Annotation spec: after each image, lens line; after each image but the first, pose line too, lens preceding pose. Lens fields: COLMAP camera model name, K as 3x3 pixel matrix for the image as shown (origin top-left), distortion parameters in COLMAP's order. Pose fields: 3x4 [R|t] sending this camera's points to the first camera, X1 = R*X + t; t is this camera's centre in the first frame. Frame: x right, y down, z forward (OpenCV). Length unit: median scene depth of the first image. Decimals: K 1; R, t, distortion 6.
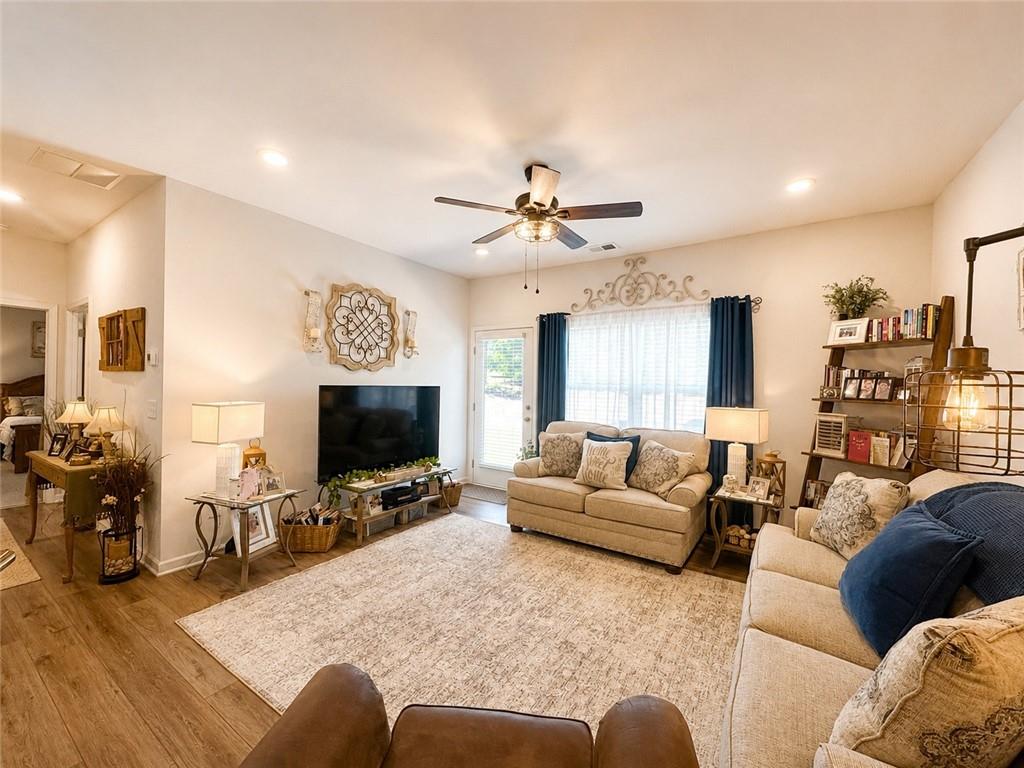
lens RADIAL K [[409.5, 0, 512.0], [0, 409.5, 384.0], [0, 0, 1]] dist [-0.000893, -0.000113]
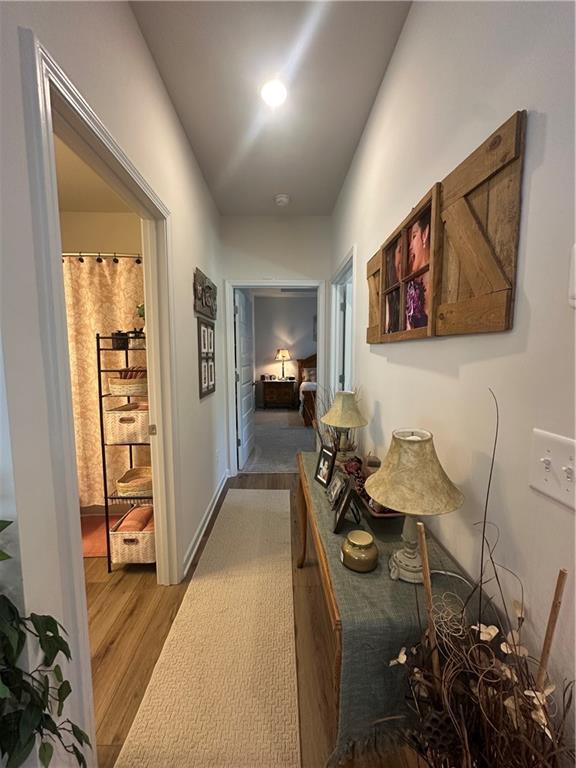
lens RADIAL K [[306.5, 0, 288.0], [0, 306.5, 384.0], [0, 0, 1]] dist [-0.002609, 0.000027]
pose [[0.572862, 0.063046, -0.817223, -0.741664], [0.008901, 0.996500, 0.083116, -0.012878], [0.819603, -0.054888, 0.570296, 0.670525]]
